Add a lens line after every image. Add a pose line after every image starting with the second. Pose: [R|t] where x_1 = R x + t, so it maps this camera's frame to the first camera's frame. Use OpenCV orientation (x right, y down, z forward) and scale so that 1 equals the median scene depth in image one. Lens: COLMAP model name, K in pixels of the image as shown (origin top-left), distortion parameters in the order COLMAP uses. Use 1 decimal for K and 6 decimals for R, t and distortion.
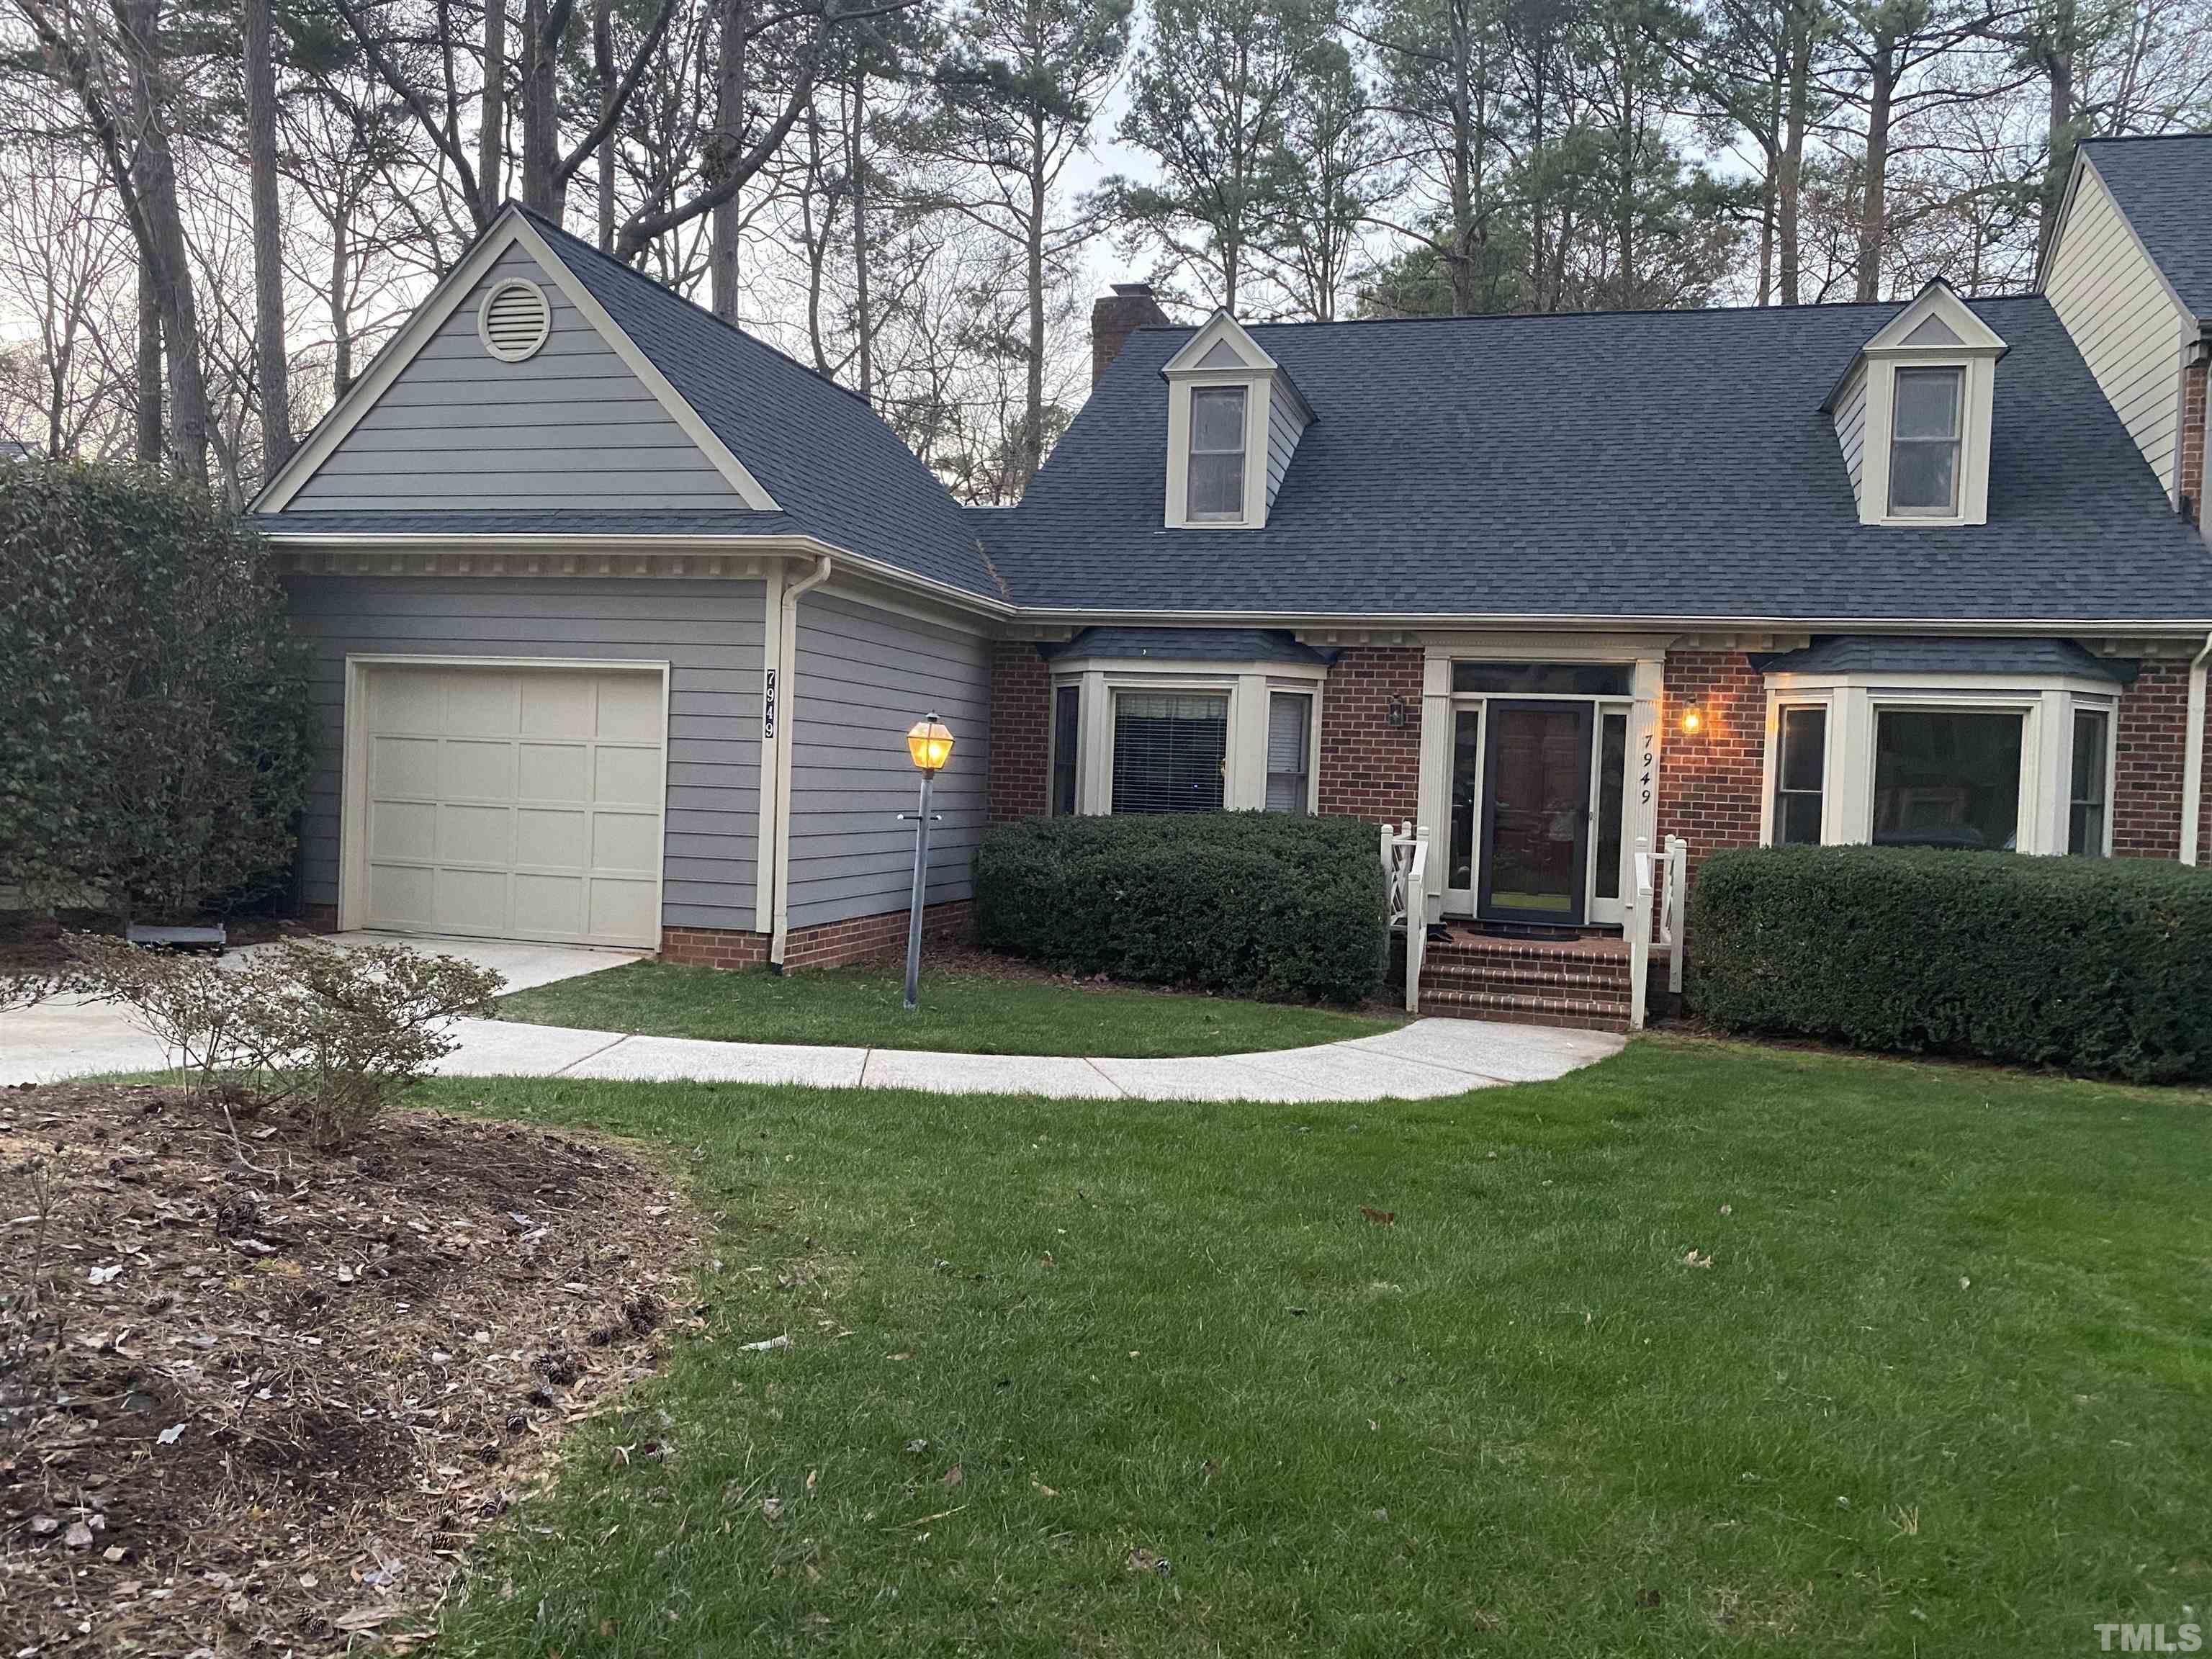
lens RADIAL K [[1673.9, 0, 1107.1], [0, 1673.9, 818.7], [0, 0, 1]] dist [0.026025, -0.028490]
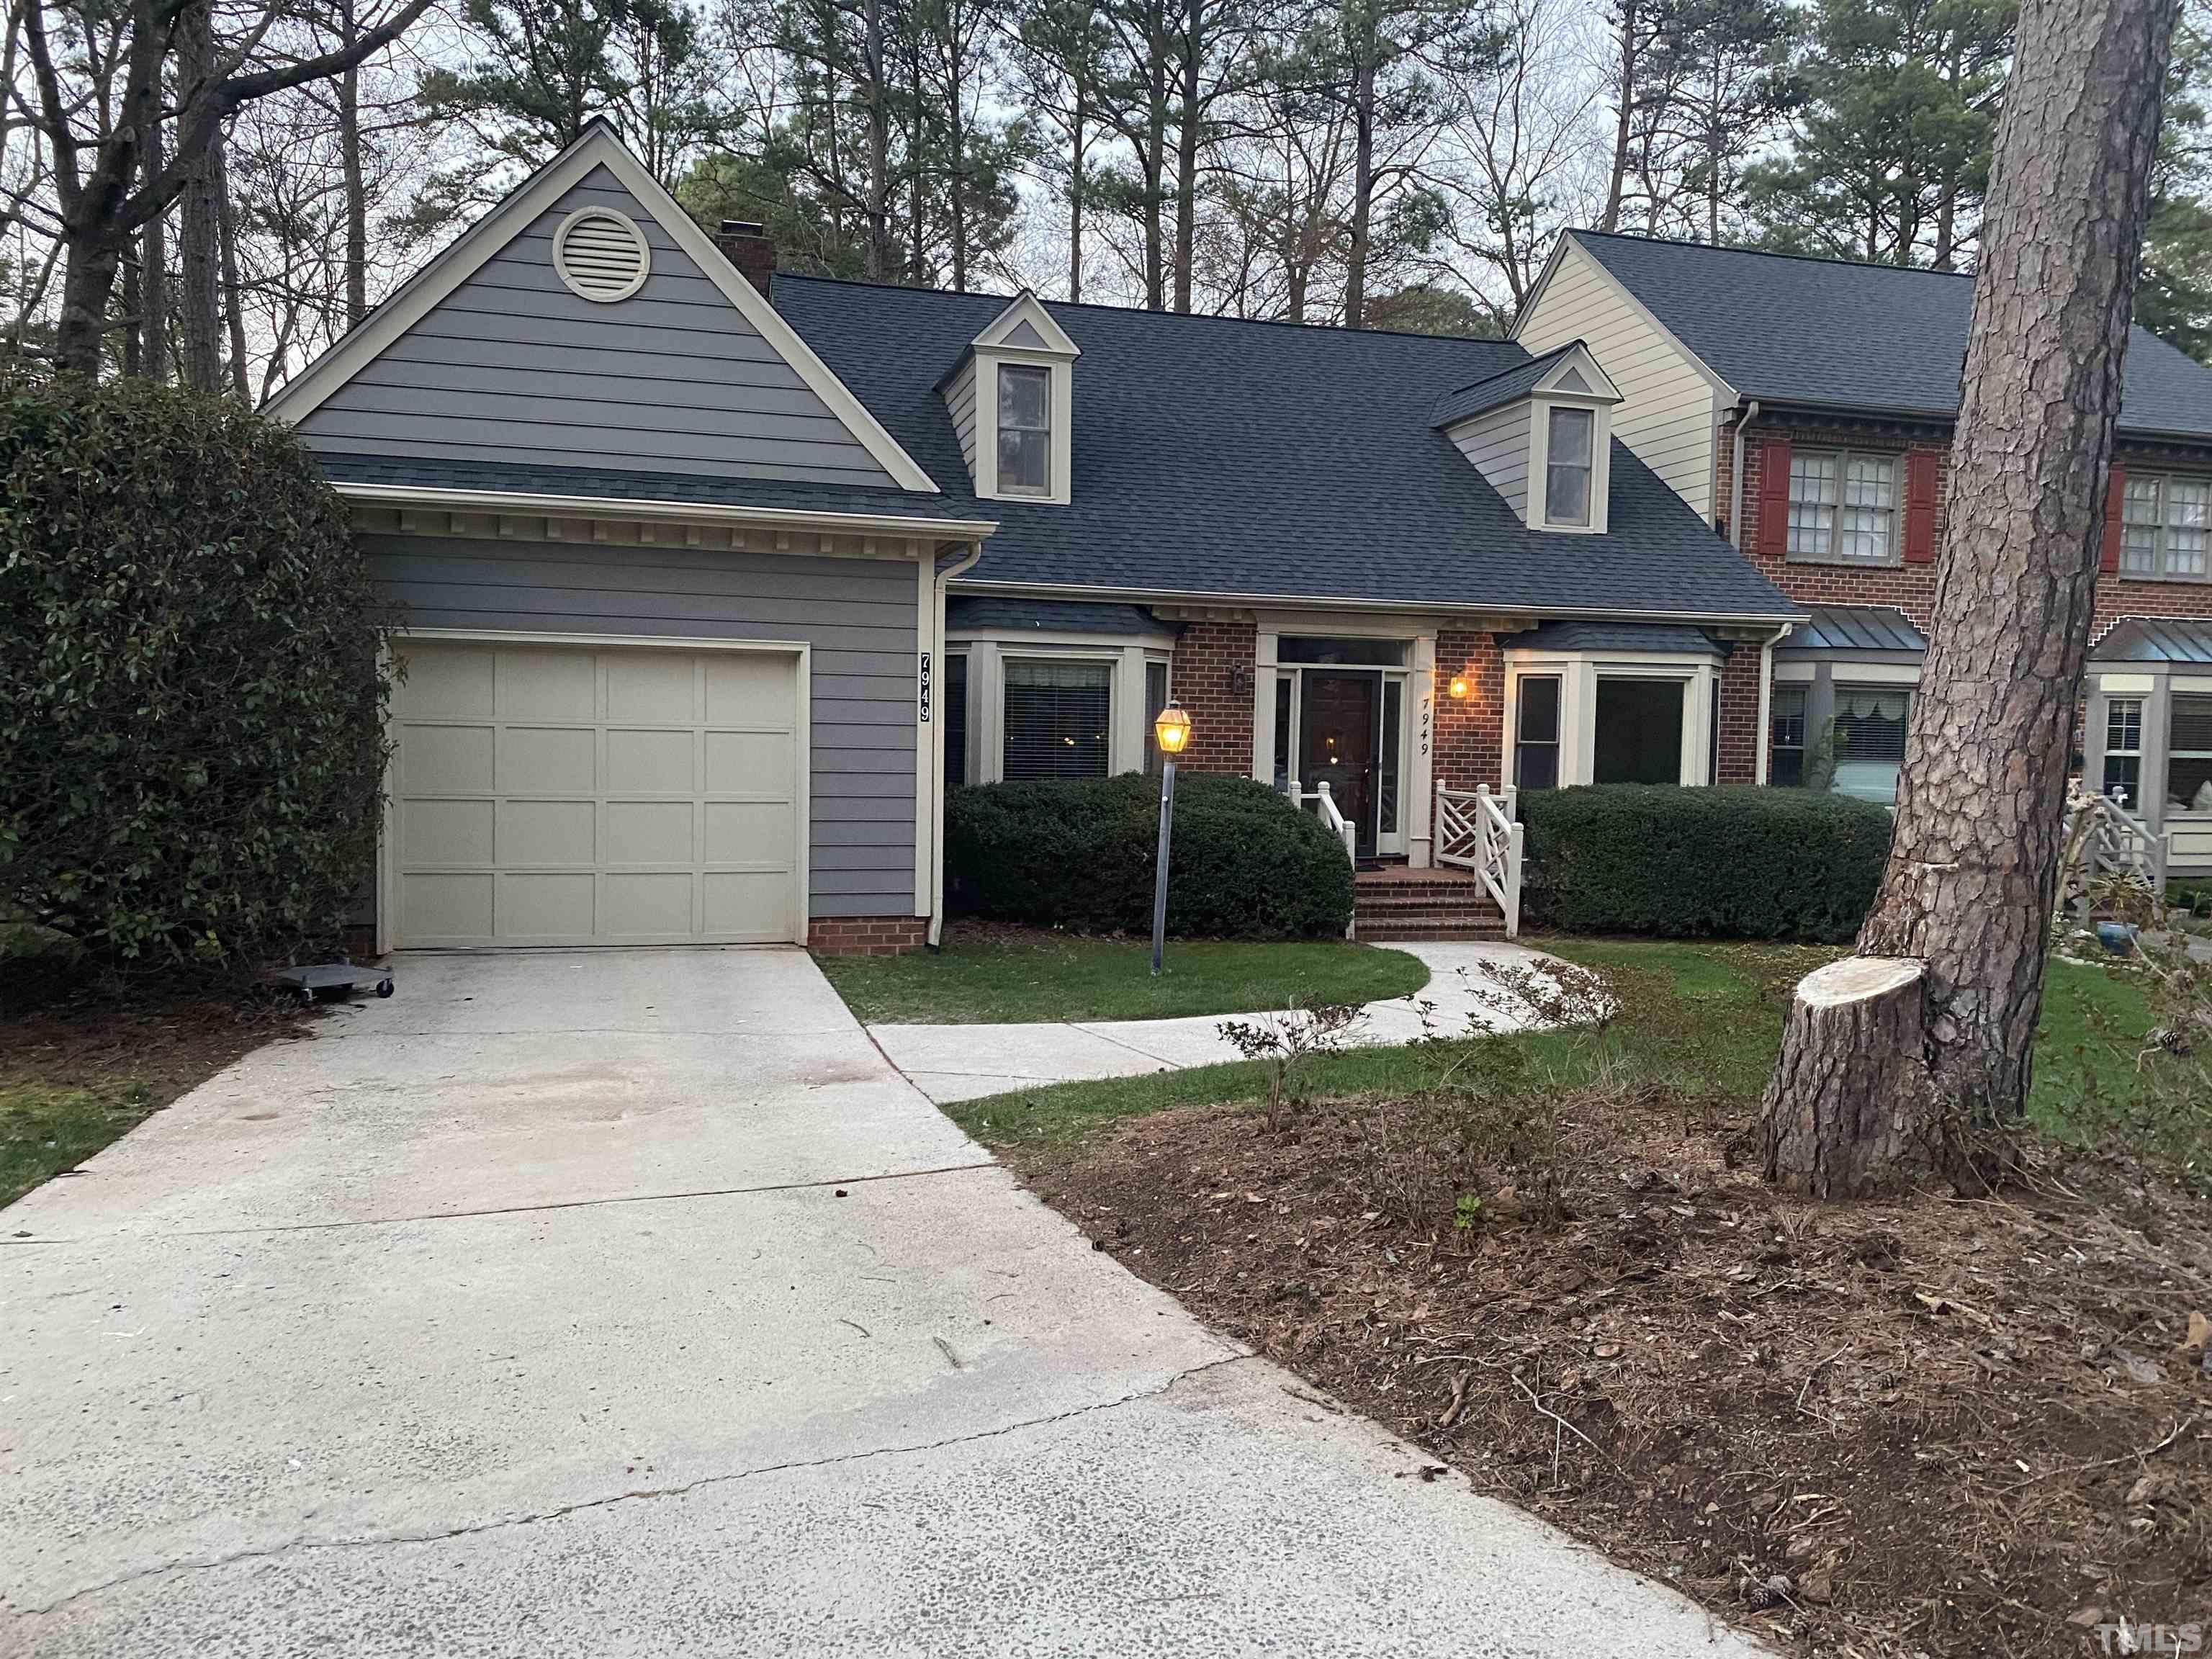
lens RADIAL K [[1673.9, 0, 1093.3], [0, 1673.9, 830.9], [0, 0, 1]] dist [0.026025, -0.028490]
pose [[0.856059, -0.052760, 0.514179, -0.546302], [0.026024, 0.997915, 0.059069, -0.034132], [-0.516223, -0.037186, 0.855646, 0.083597]]
